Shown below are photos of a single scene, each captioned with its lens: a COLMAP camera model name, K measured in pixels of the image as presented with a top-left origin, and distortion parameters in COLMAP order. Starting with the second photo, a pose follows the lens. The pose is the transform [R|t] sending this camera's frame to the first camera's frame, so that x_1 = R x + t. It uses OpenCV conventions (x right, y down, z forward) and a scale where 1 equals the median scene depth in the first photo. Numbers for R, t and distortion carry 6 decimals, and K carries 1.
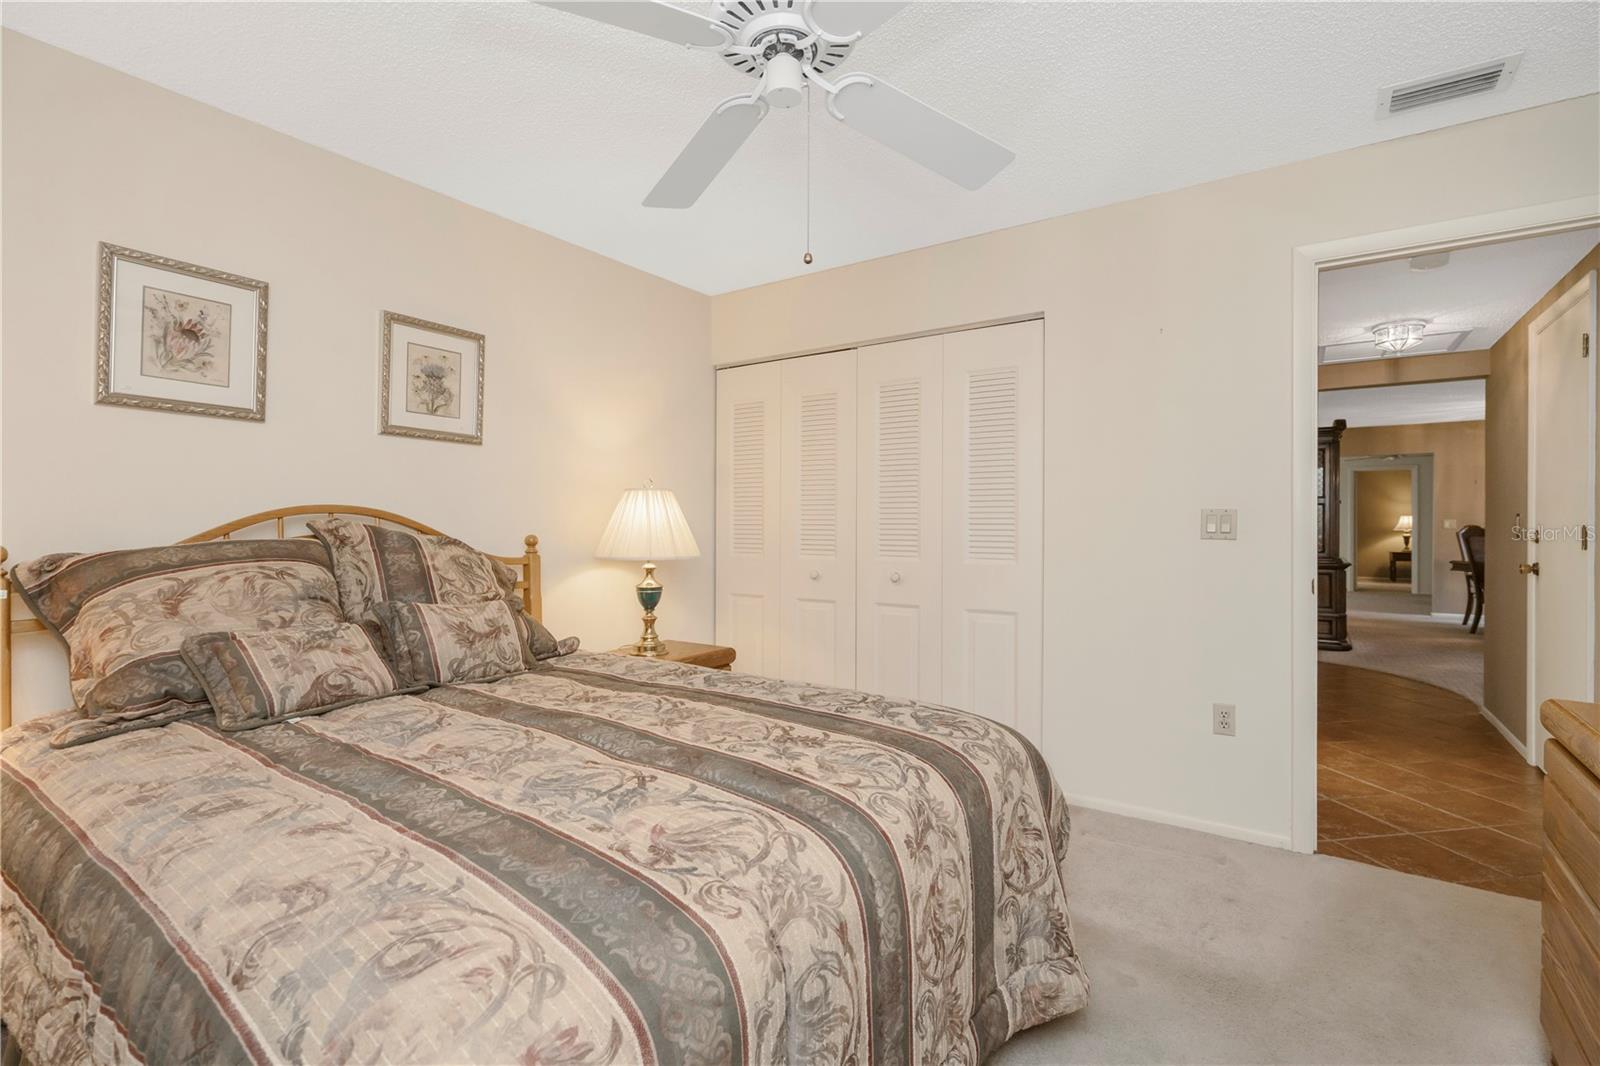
lens RADIAL K [[727.6, 0, 801.5], [0, 727.6, 507.5], [0, 0, 1]] dist [-0.000502, -0.000123]
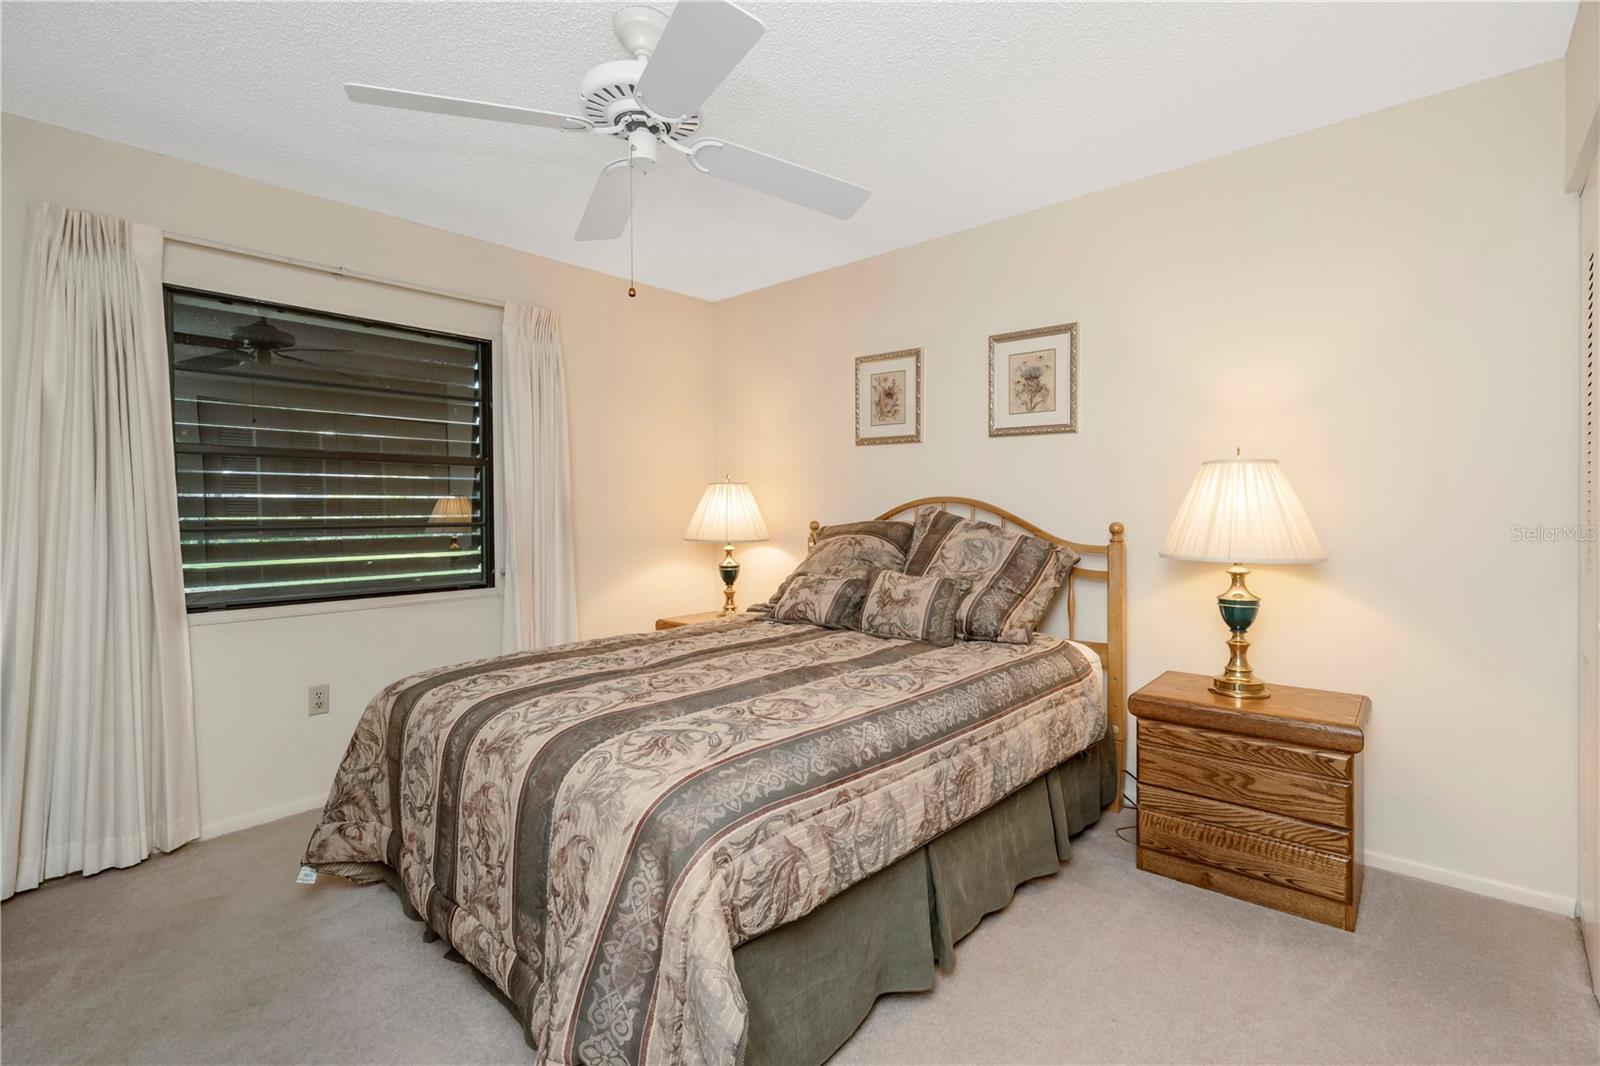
lens RADIAL K [[727.6, 0, 801.5], [0, 727.6, 507.5], [0, 0, 1]] dist [-0.000502, -0.000123]
pose [[-0.115411, 0.002127, -0.993316, 0.658880], [0.029399, 0.999567, -0.001275, 0.009197], [0.992883, -0.029349, -0.115423, 0.796815]]
